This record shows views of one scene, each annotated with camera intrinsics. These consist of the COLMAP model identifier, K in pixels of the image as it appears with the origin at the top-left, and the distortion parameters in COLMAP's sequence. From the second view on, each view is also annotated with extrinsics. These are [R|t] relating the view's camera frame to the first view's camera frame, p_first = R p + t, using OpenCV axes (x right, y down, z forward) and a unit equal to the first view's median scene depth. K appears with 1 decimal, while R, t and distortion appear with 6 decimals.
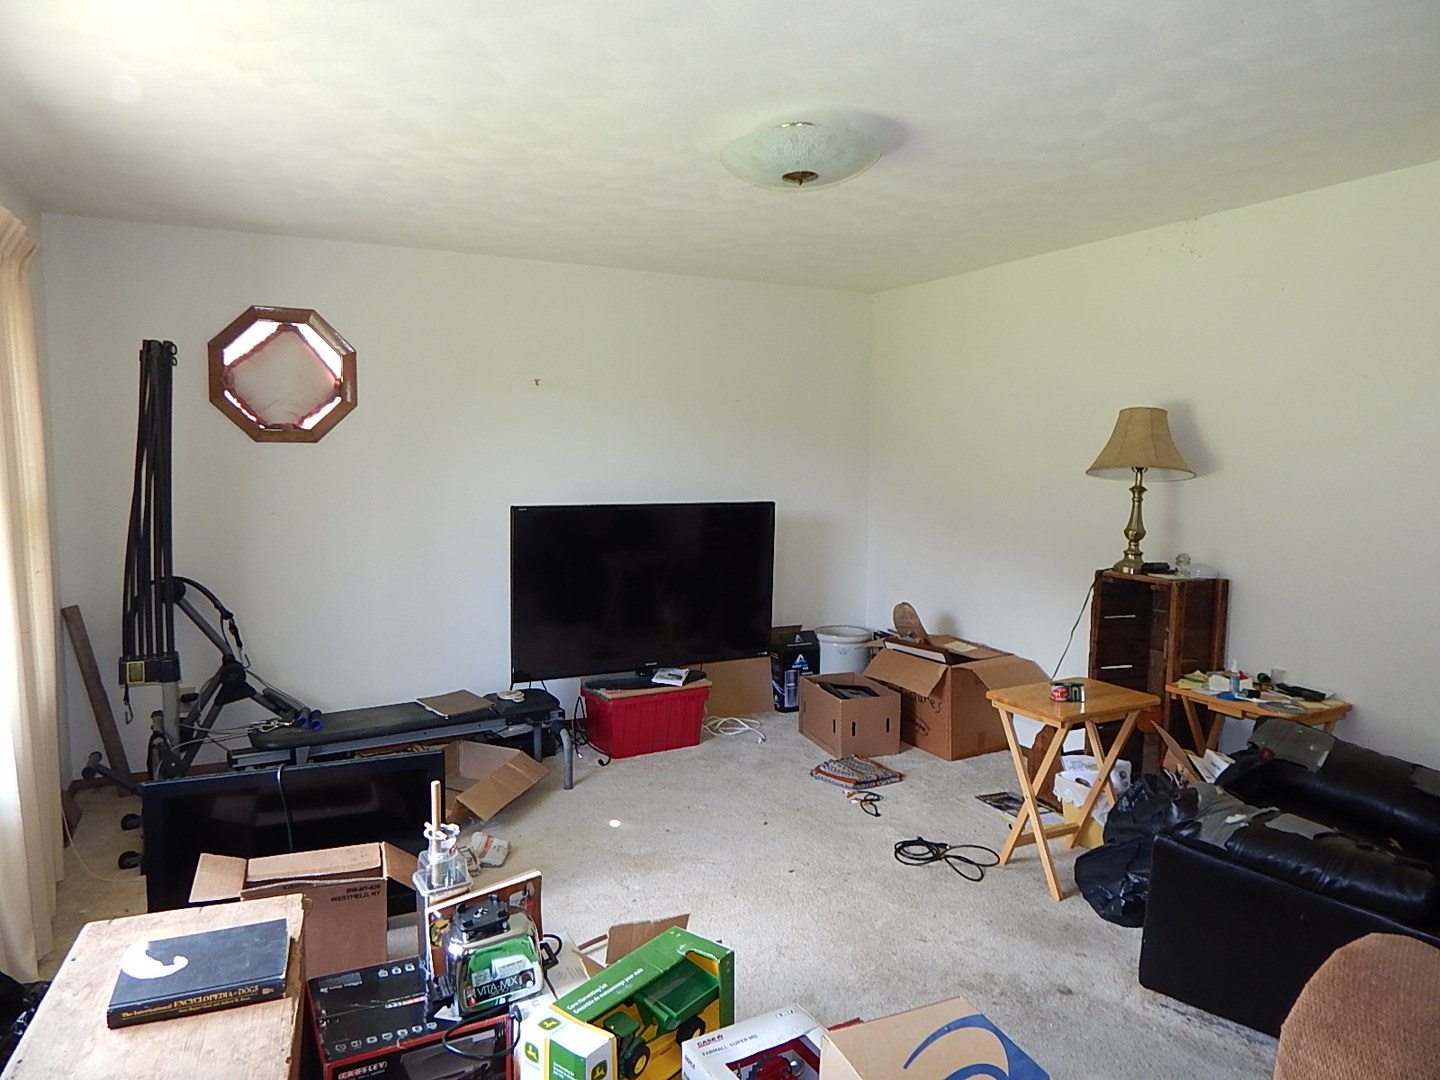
lens RADIAL K [[908.3, 0, 731.9], [0, 908.3, 534.2], [0, 0, 1]] dist [-0.026145, -0.001122]
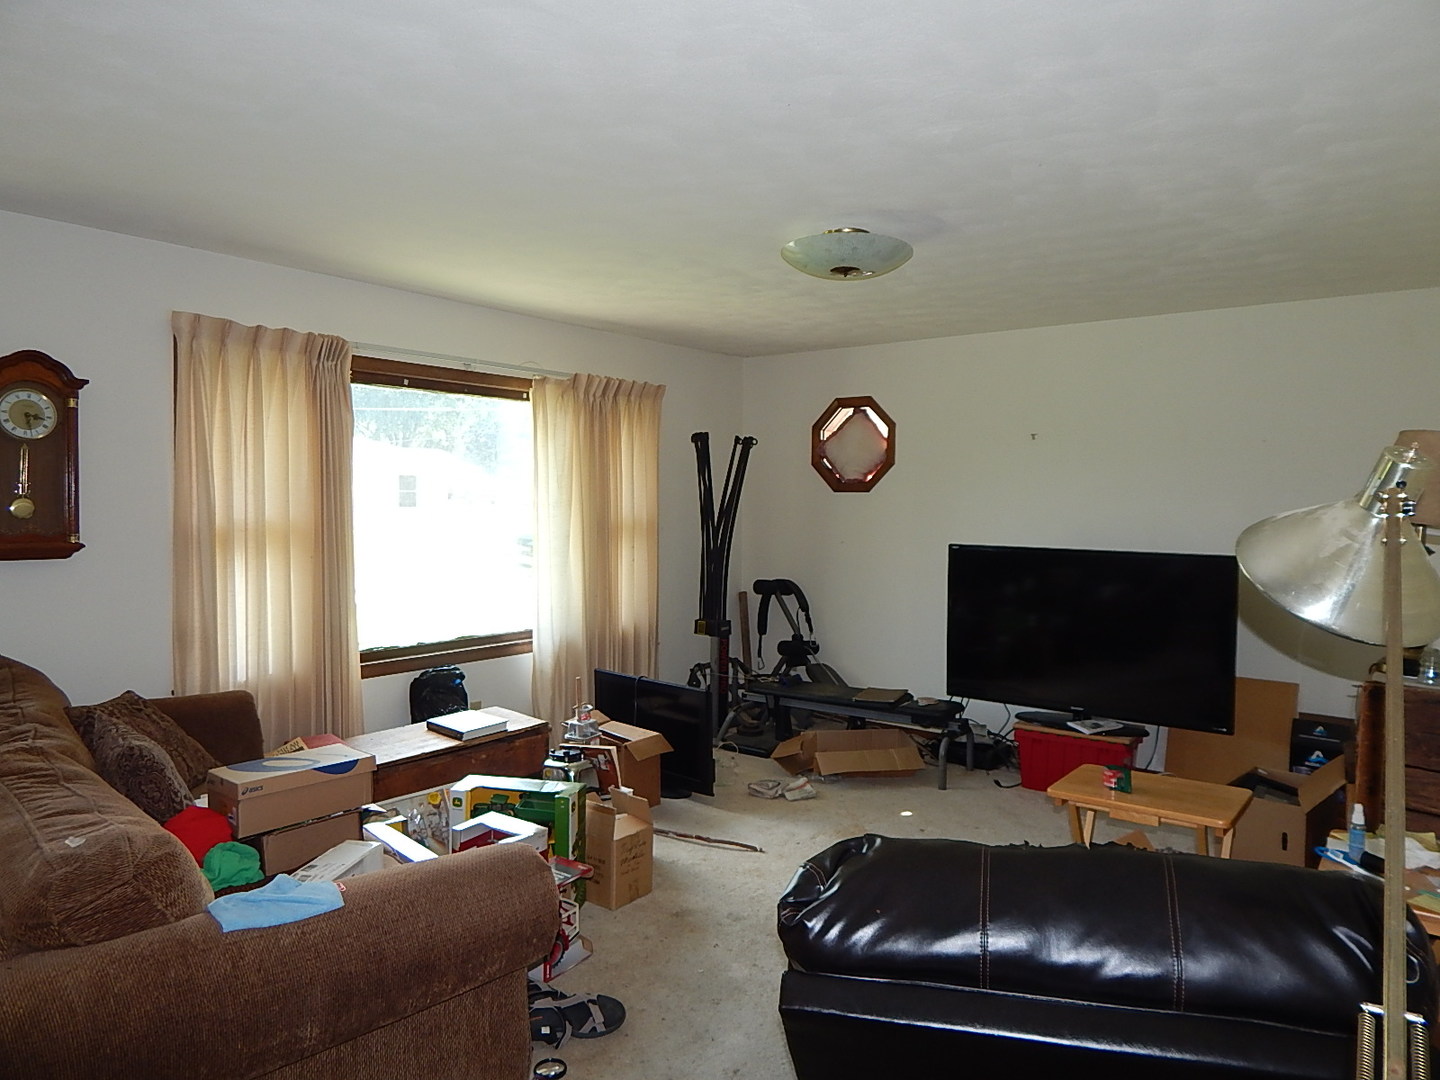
lens RADIAL K [[908.3, 0, 731.9], [0, 908.3, 534.2], [0, 0, 1]] dist [-0.026145, -0.001122]
pose [[0.441518, 0.029753, -0.896759, 0.690310], [-0.084911, 0.996350, -0.008749, -0.008970], [0.893226, 0.080008, 0.442433, 0.215467]]
